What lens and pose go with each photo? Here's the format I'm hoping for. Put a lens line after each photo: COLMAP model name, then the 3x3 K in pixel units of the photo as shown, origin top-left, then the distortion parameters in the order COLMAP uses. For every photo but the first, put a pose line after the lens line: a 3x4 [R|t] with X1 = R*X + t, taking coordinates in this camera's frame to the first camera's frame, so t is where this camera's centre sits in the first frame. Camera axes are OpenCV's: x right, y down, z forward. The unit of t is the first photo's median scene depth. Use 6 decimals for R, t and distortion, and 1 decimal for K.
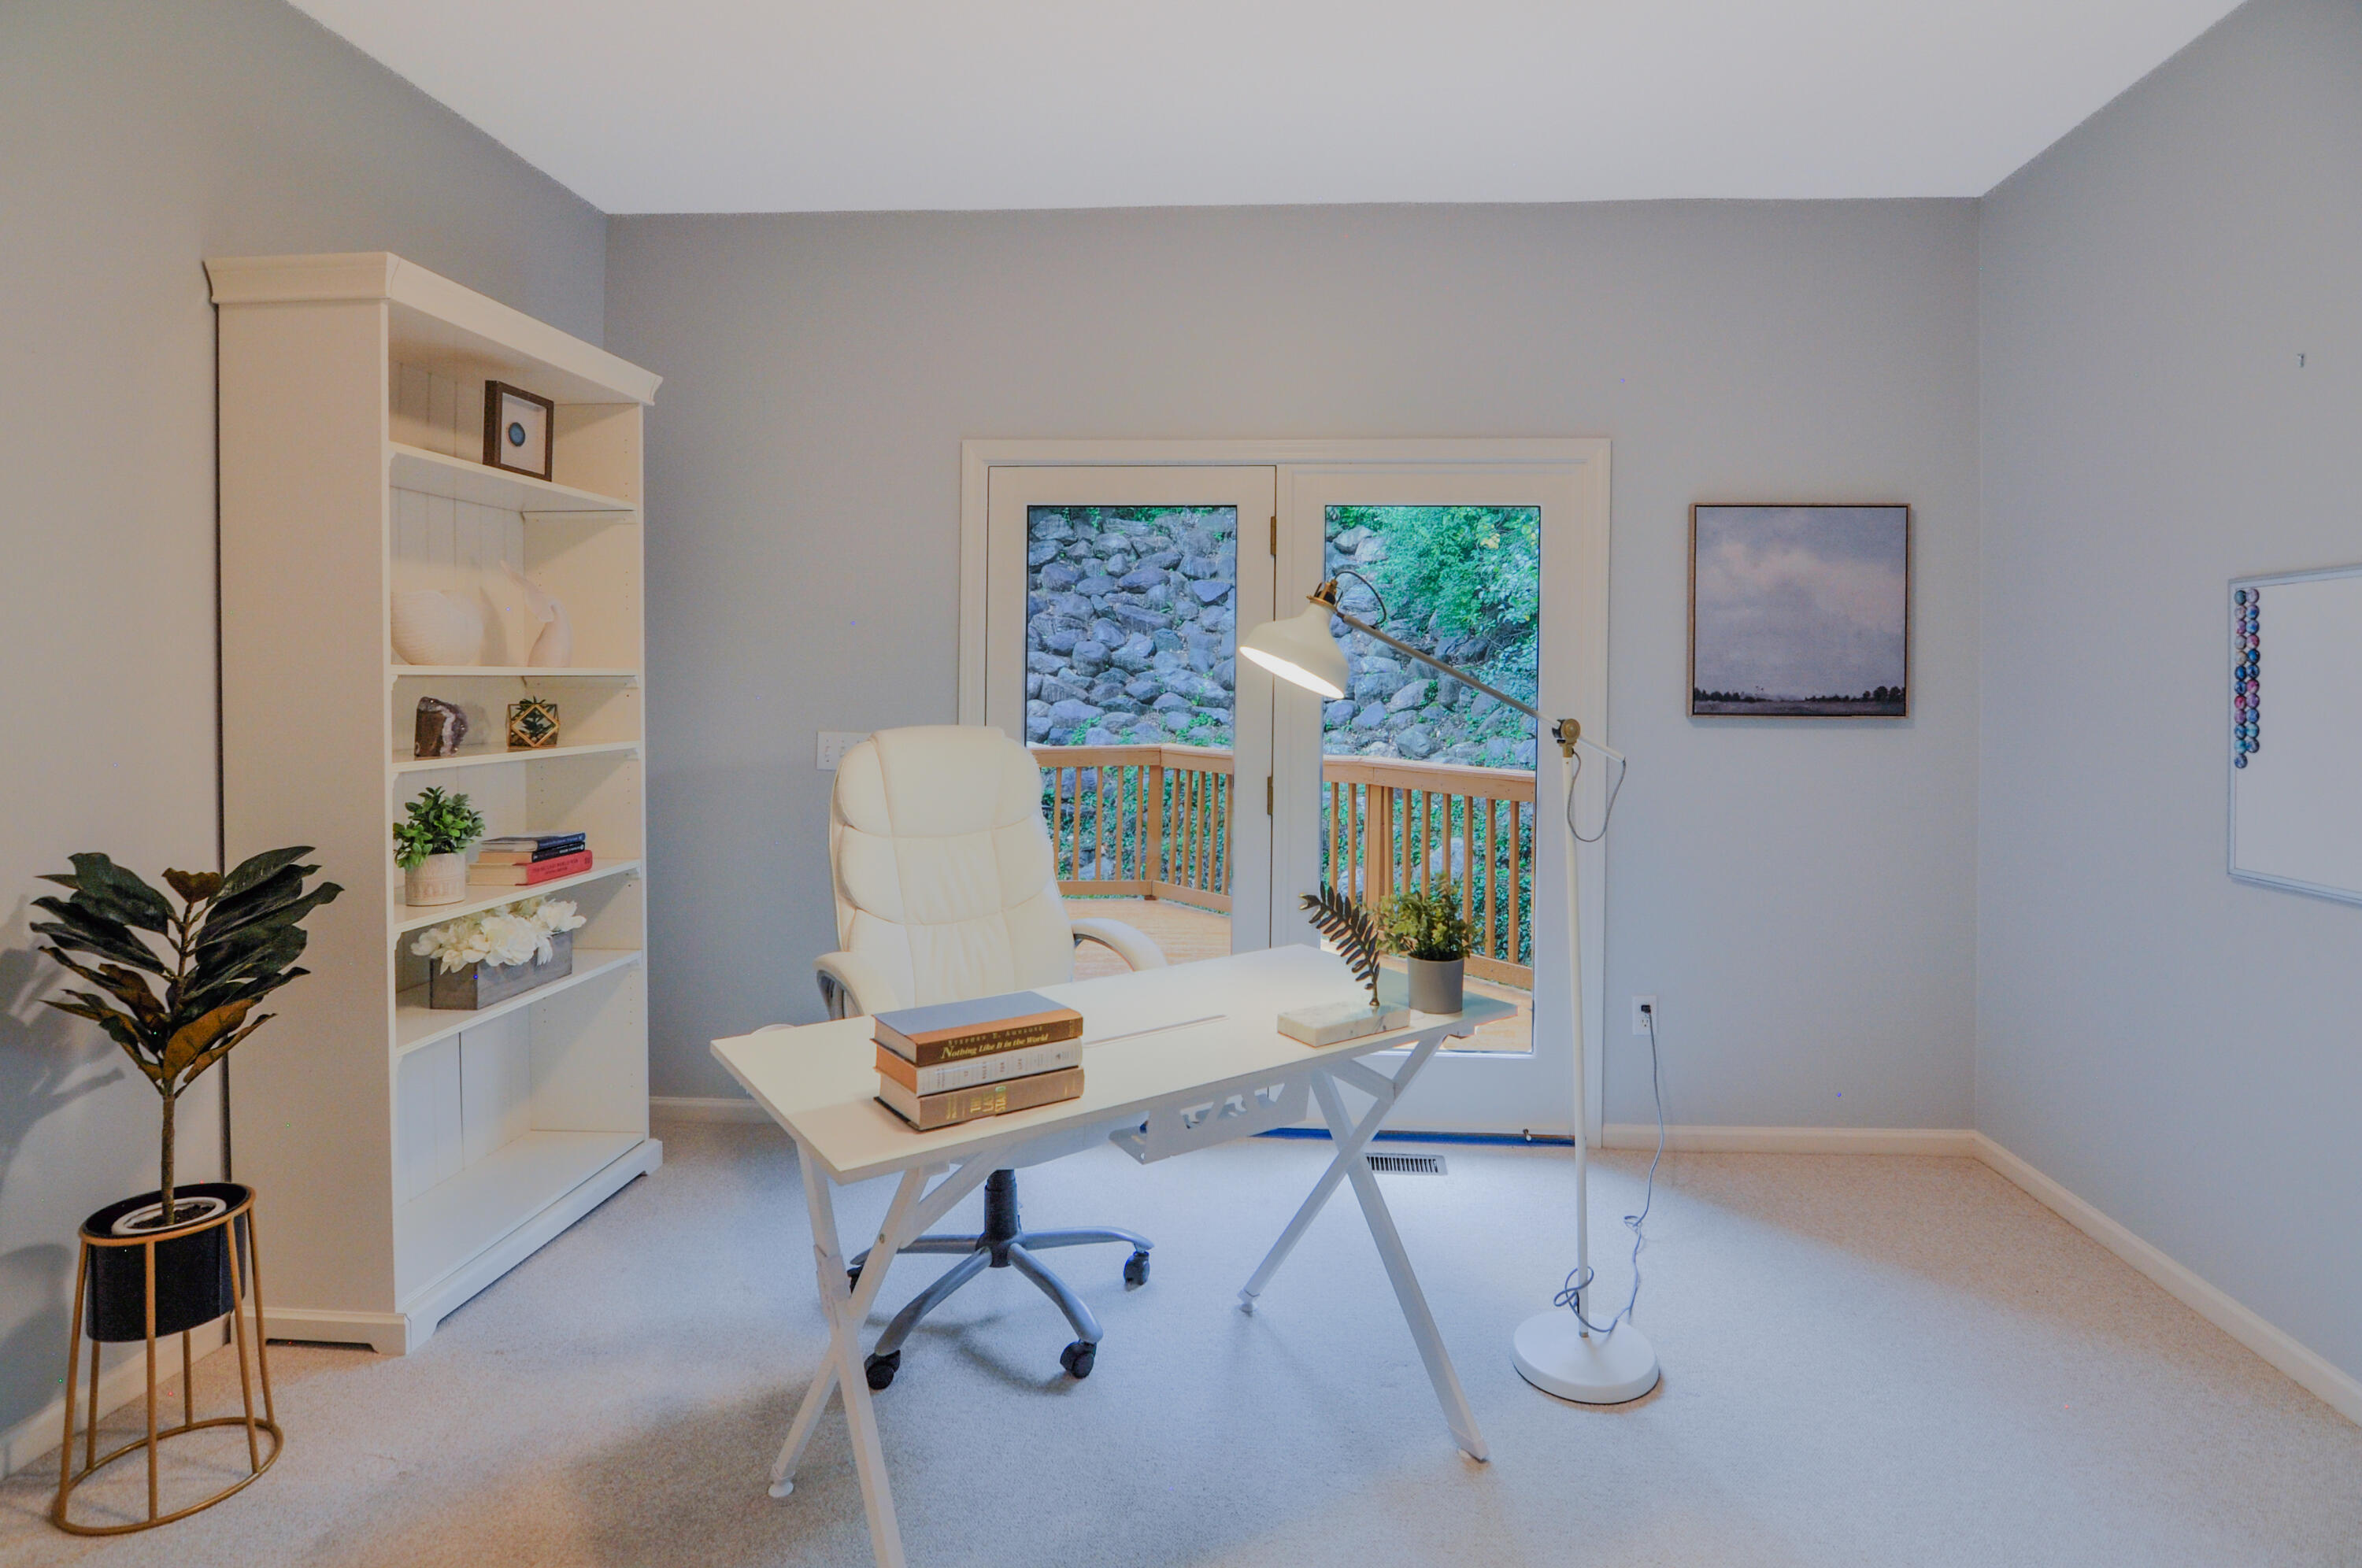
lens RADIAL K [[1140.9, 0, 1253.7], [0, 1140.9, 697.4], [0, 0, 1]] dist [-0.007657, -0.004521]
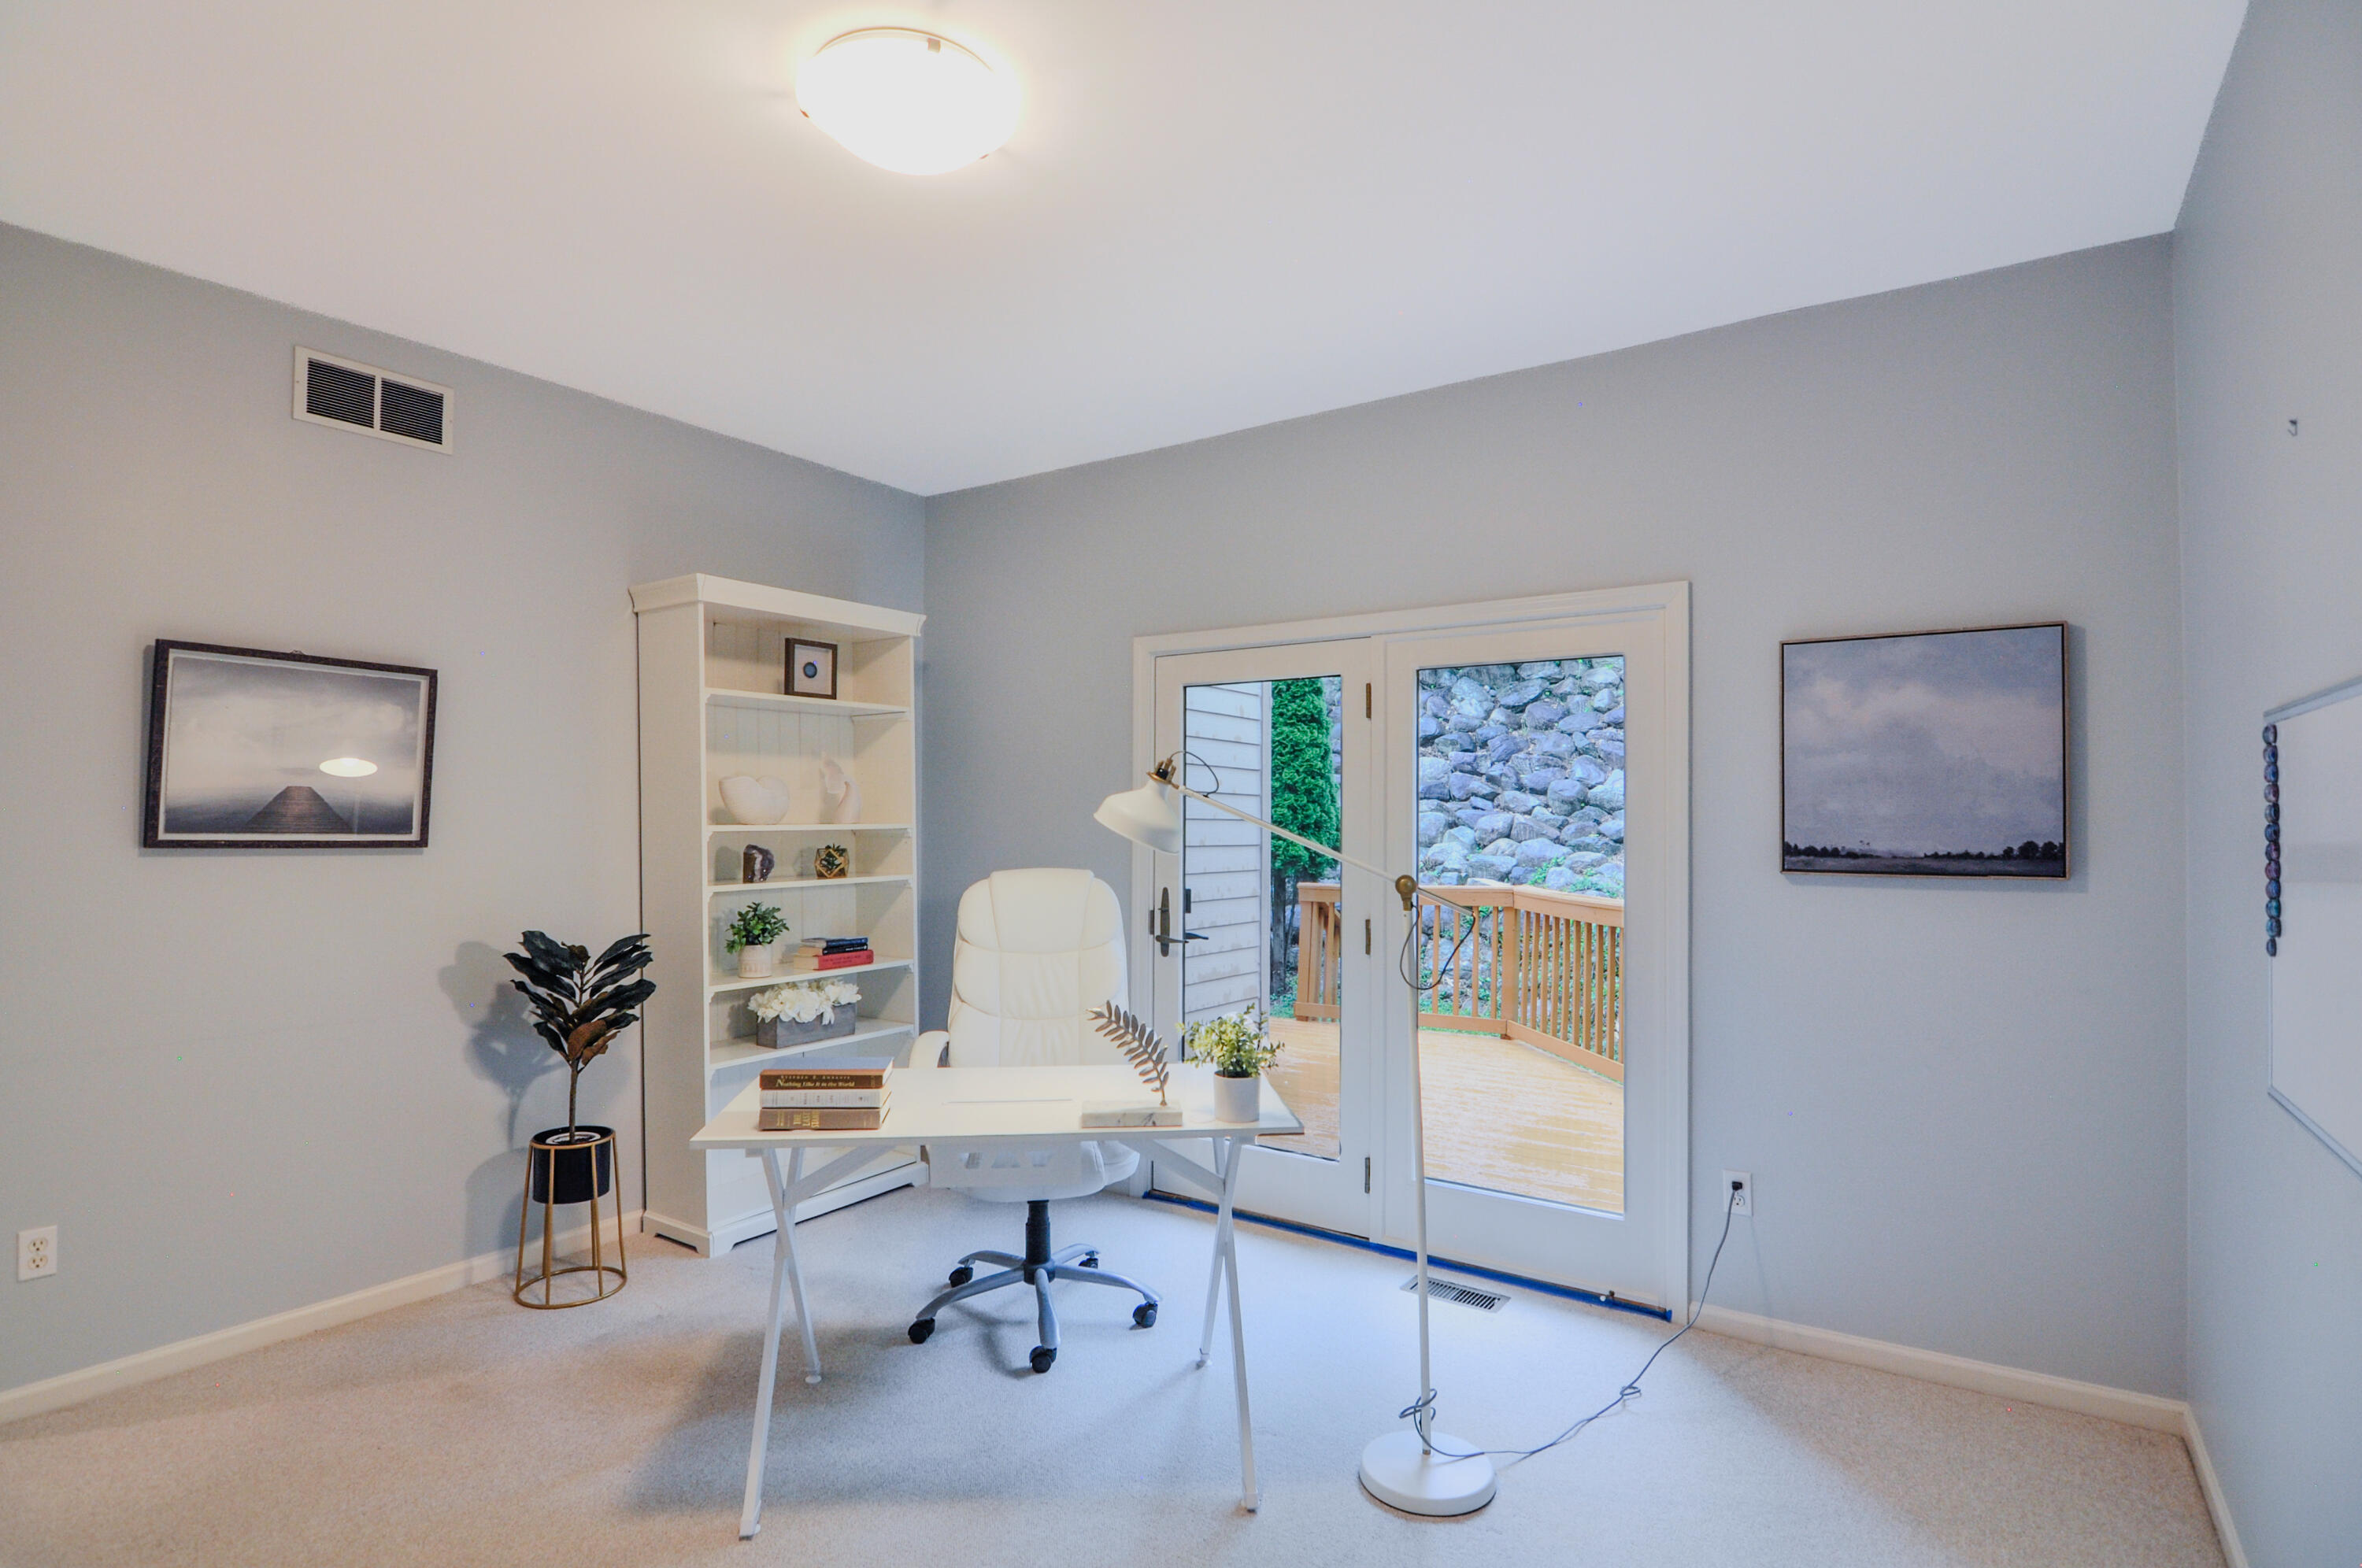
lens RADIAL K [[1140.9, 0, 1226.8], [0, 1140.9, 811.8], [0, 0, 1]] dist [-0.007657, -0.004521]
pose [[0.863215, -0.005678, -0.504805, 0.581778], [-0.003357, 0.999850, -0.016985, -0.019254], [0.504825, 0.016356, 0.863067, -0.022949]]
